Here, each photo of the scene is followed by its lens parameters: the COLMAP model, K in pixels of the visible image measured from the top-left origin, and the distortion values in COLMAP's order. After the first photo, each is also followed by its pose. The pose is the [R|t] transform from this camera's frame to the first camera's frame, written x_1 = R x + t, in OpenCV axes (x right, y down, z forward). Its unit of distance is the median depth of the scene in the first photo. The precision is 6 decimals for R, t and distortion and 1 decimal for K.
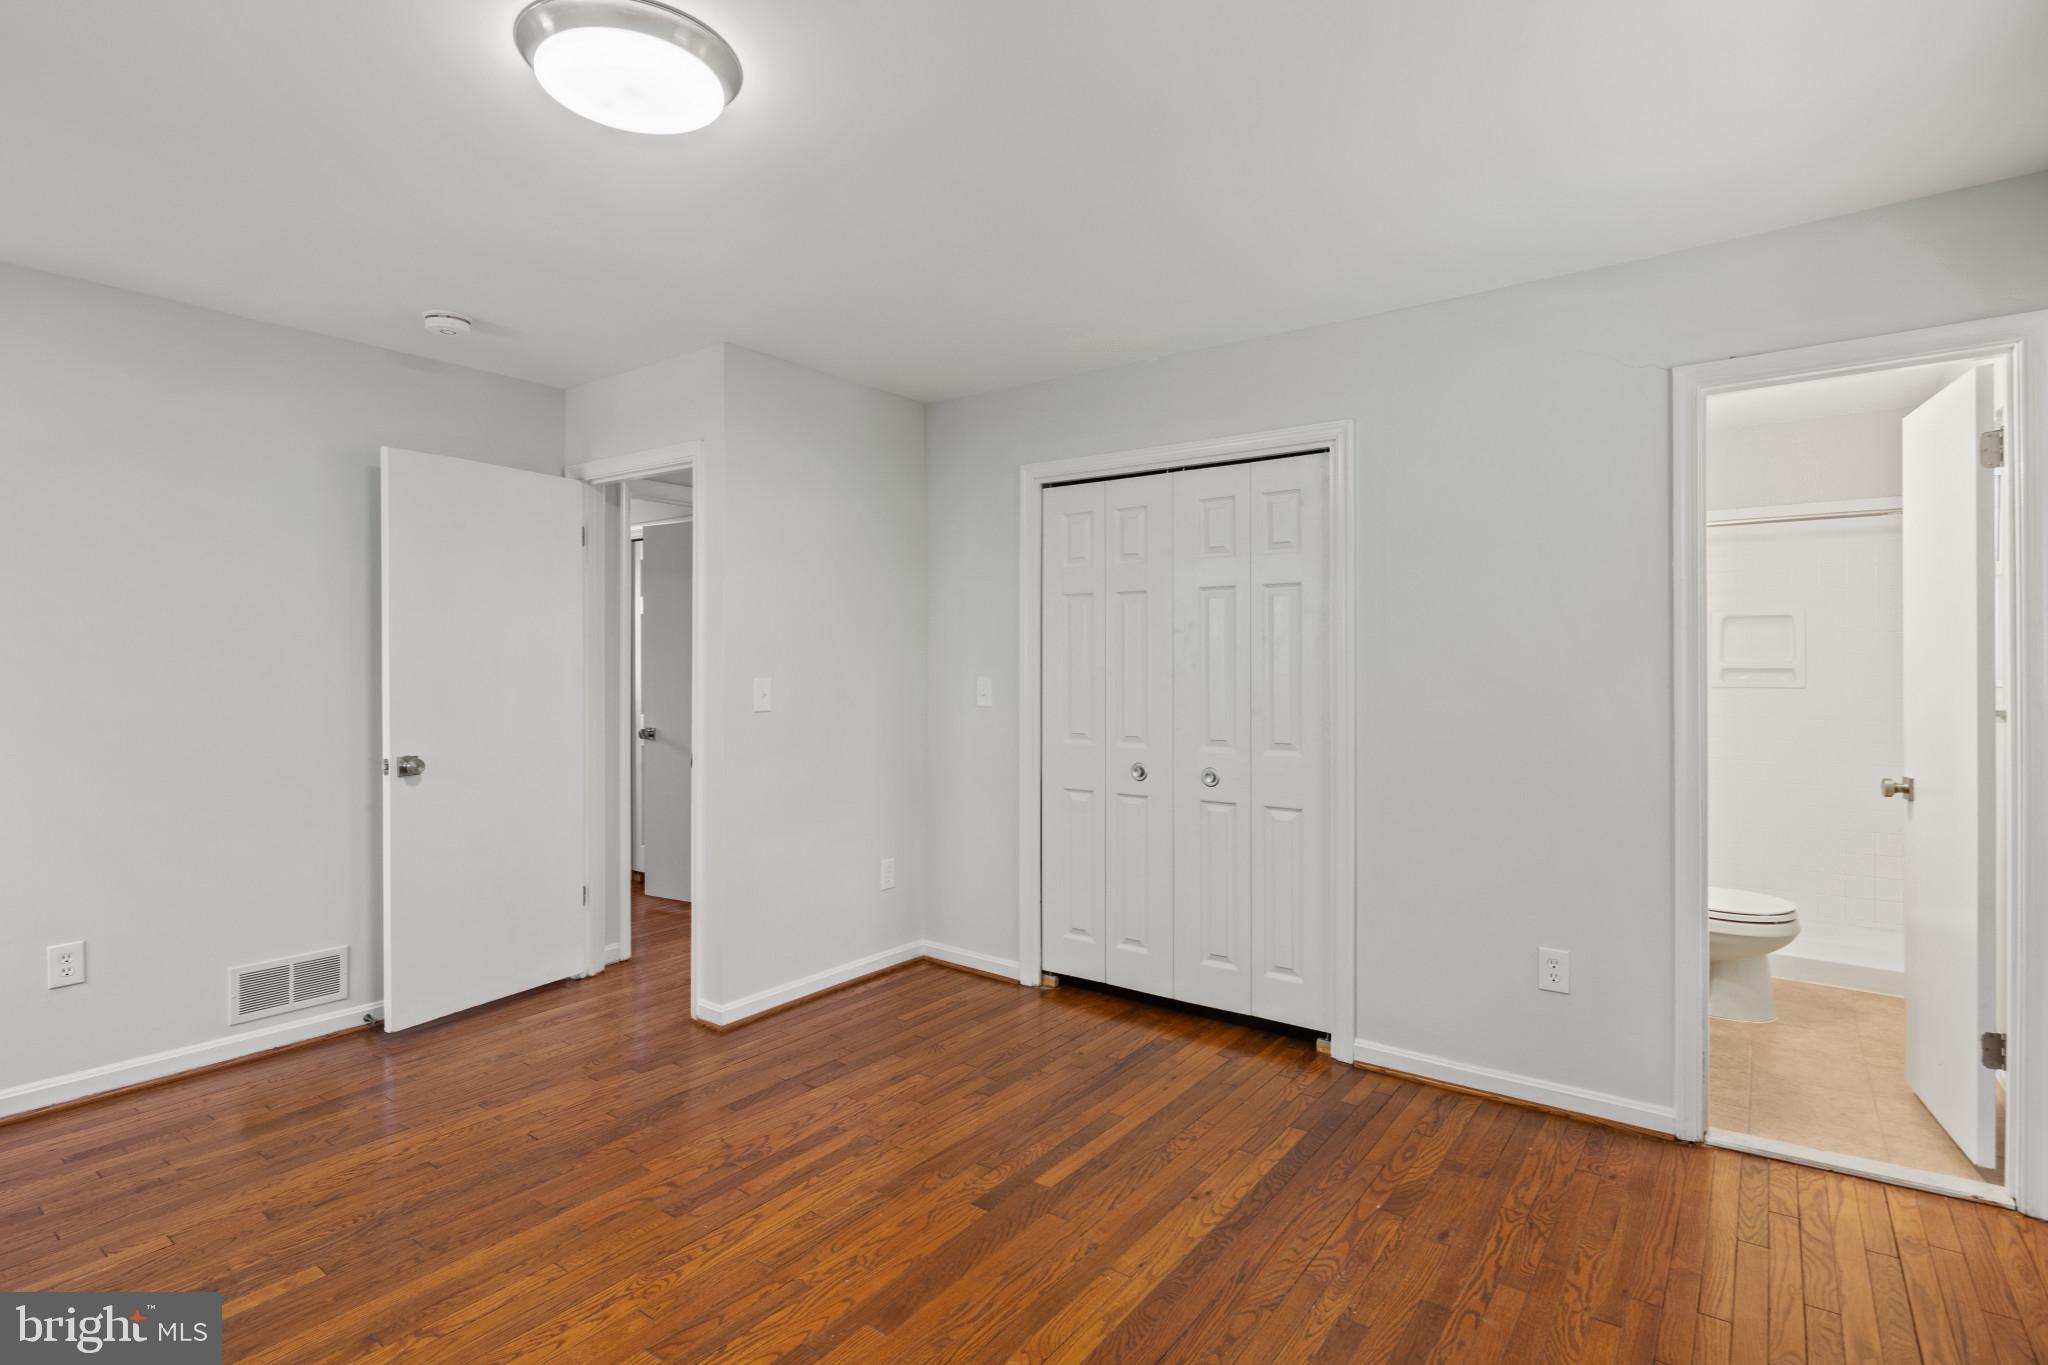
lens RADIAL K [[1006.9, 0, 1021.8], [0, 1006.9, 663.2], [0, 0, 1]] dist [0.014008, -0.007180]
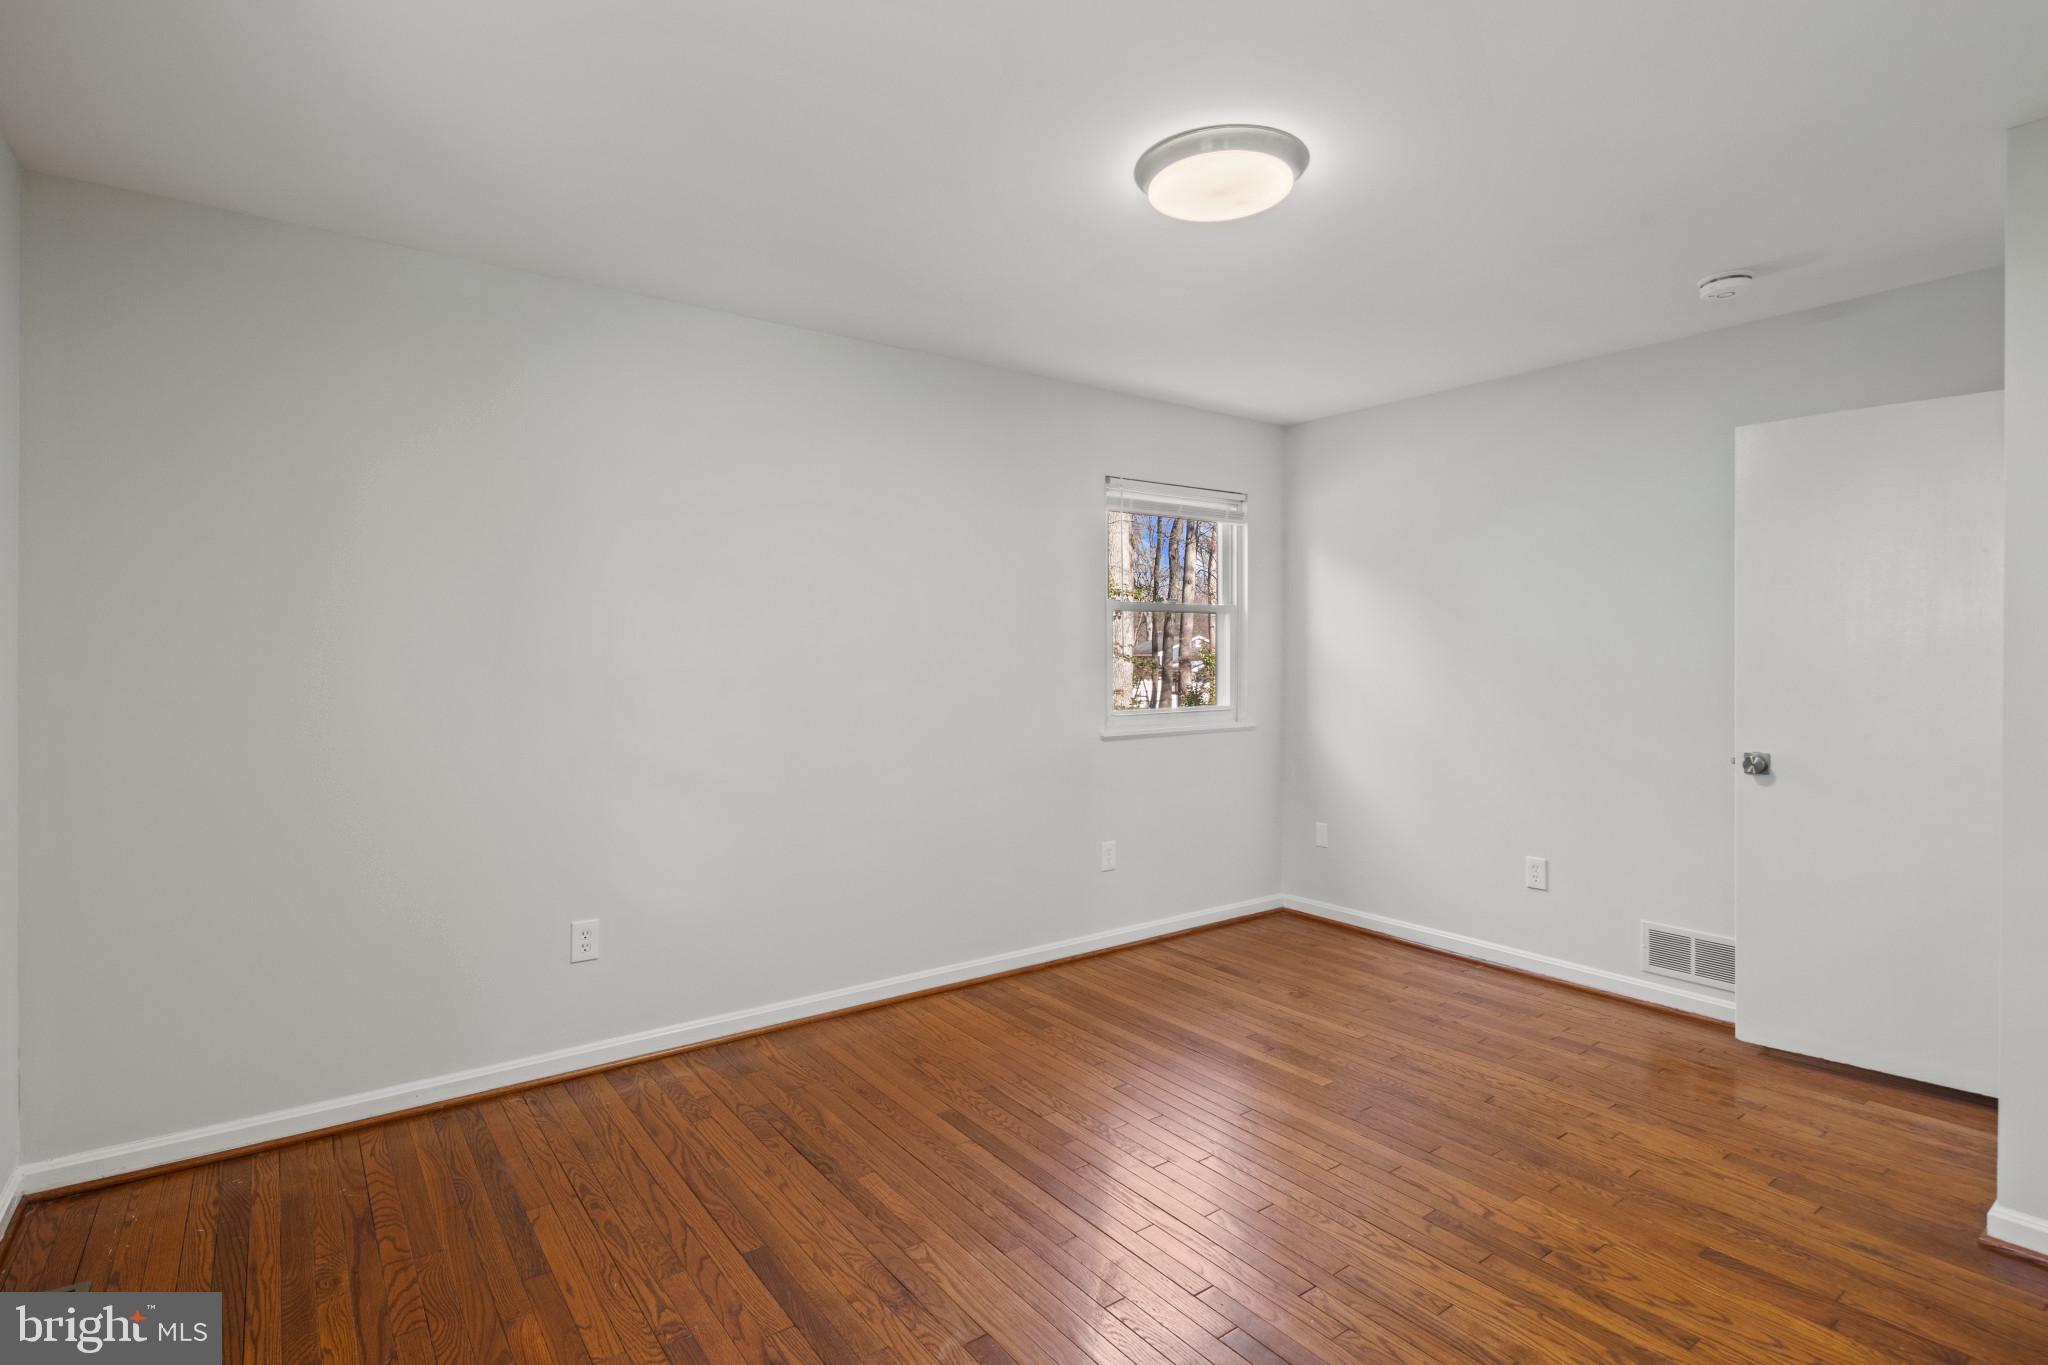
lens RADIAL K [[1006.9, 0, 1021.8], [0, 1006.9, 663.2], [0, 0, 1]] dist [0.014008, -0.007180]
pose [[-0.288158, 0.009090, -0.957540, 0.583170], [-0.001835, 0.999948, 0.010045, 0.001543], [0.957581, 0.004652, -0.288127, 0.754435]]
